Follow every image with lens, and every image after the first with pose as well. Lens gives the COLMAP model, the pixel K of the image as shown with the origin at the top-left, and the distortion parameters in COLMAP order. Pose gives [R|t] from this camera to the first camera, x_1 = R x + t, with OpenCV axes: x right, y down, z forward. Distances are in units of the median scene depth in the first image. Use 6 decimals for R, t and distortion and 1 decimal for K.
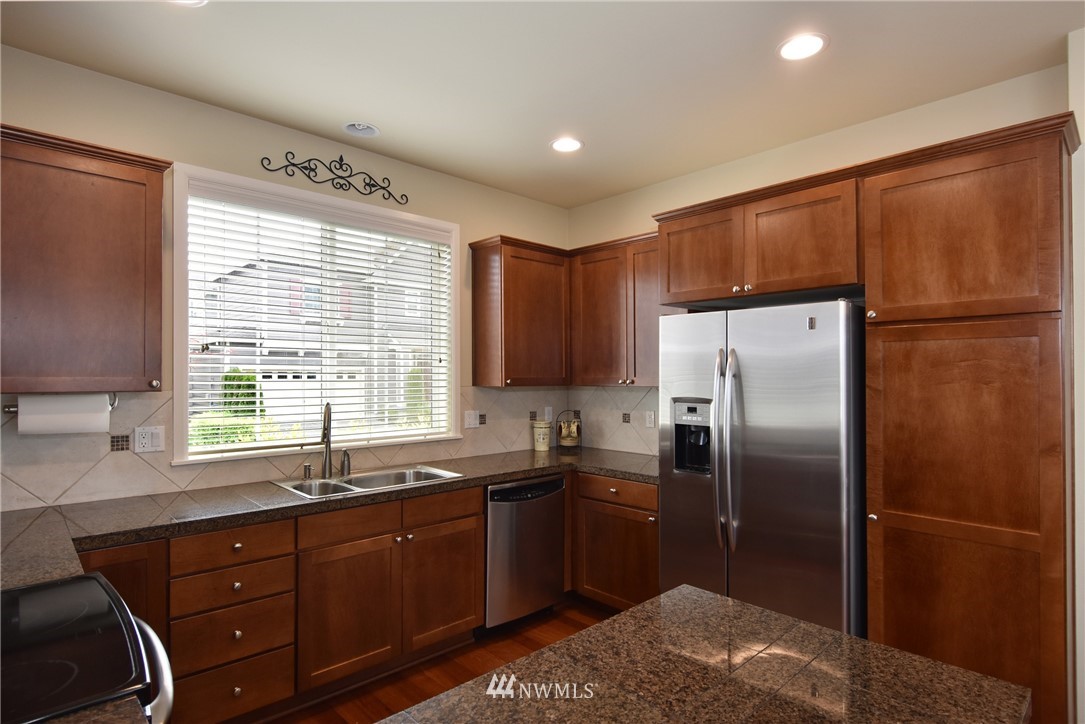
lens RADIAL K [[583.3, 0, 545.1], [0, 583.3, 369.6], [0, 0, 1]] dist [0.000815, -0.015115]
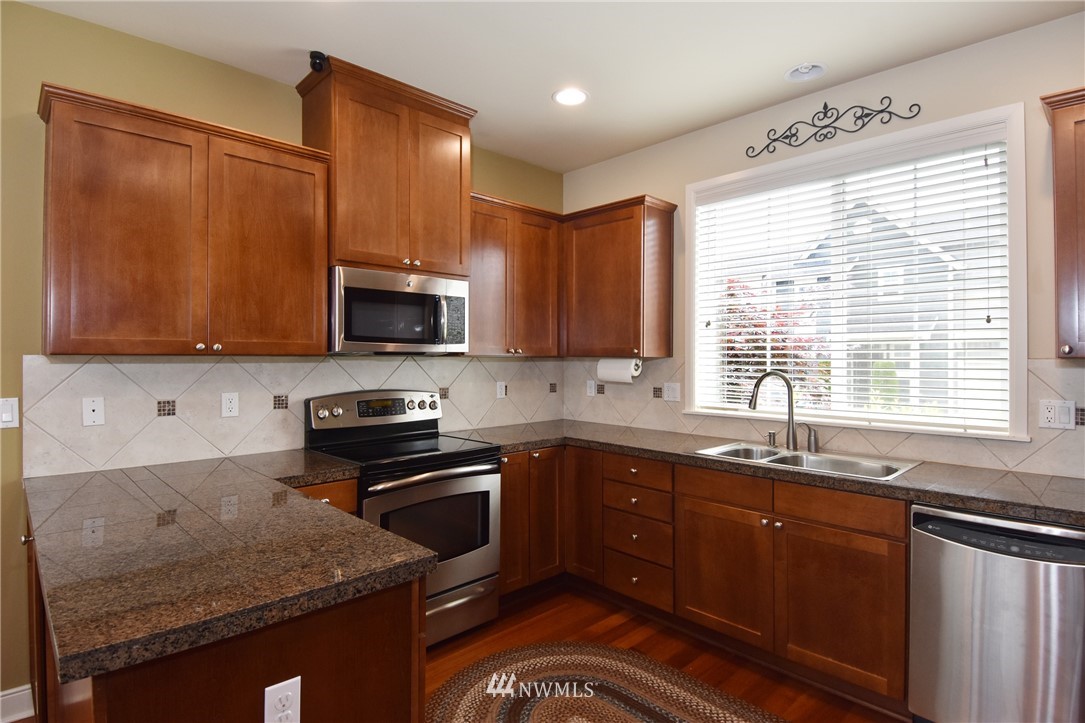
lens RADIAL K [[566.8, 0, 543.5], [0, 566.8, 356.2], [0, 0, 1]] dist [0.049754, -0.053534]
pose [[-0.014376, -0.001325, -0.999896, 0.571812], [0.008674, 0.999961, -0.001450, 0.027411], [0.999859, -0.008694, -0.014363, 0.590027]]
